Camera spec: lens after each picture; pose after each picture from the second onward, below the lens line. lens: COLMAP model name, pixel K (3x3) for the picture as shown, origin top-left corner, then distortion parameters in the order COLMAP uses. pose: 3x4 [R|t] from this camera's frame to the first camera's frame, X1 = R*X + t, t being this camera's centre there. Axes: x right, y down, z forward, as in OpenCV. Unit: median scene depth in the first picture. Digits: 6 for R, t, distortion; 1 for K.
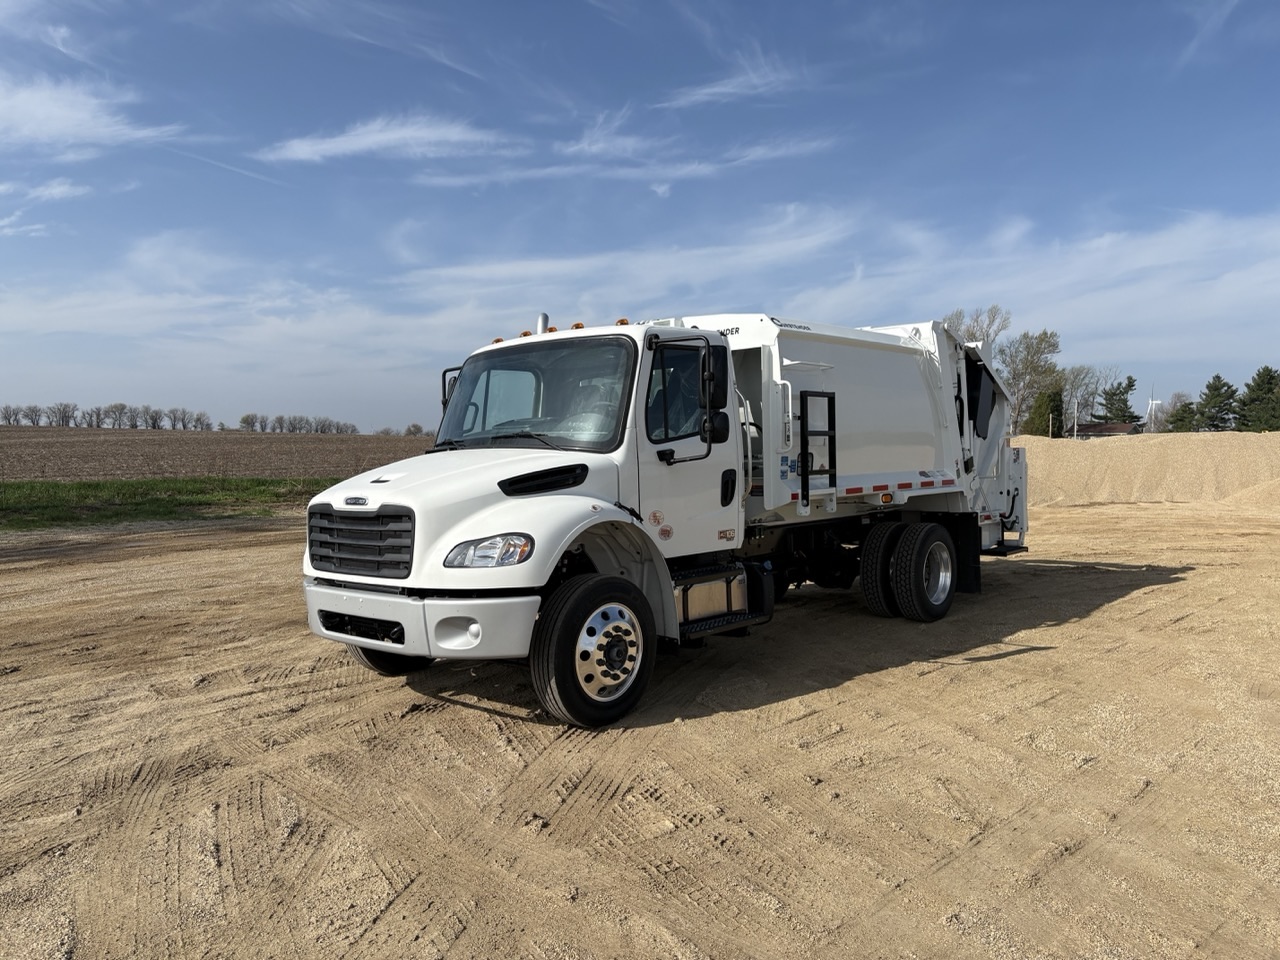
lens RADIAL K [[963.3, 0, 644.9], [0, 963.3, 483.4], [0, 0, 1]] dist [0.052295, -0.044453]
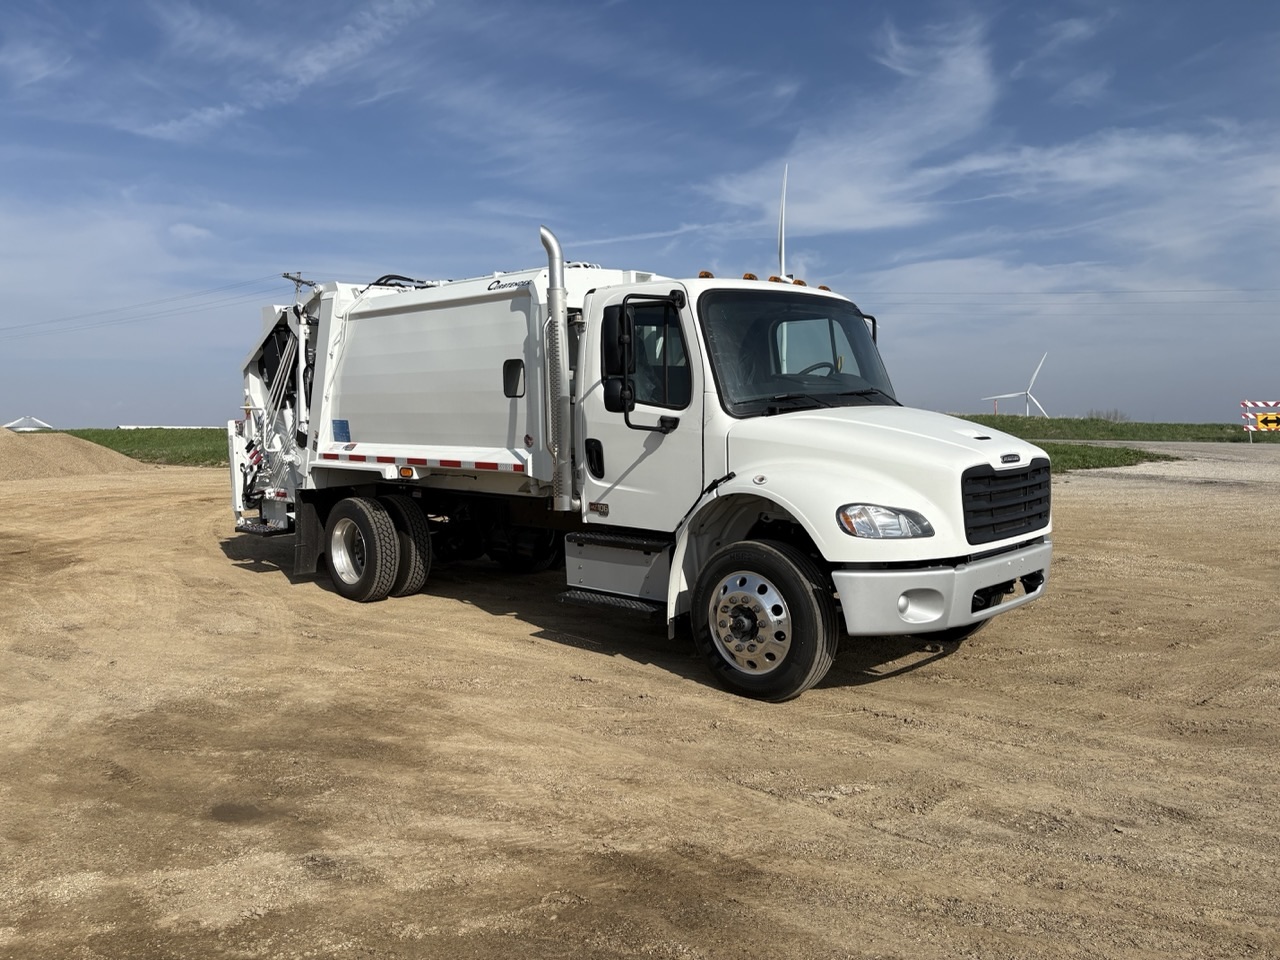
lens RADIAL K [[963.3, 0, 644.3], [0, 963.3, 469.7], [0, 0, 1]] dist [0.052295, -0.044453]
pose [[0.047691, -0.047452, 0.997734, -1.208632], [0.039134, 0.998193, 0.045603, -0.026683], [-0.998095, 0.036870, 0.049461, 1.258727]]
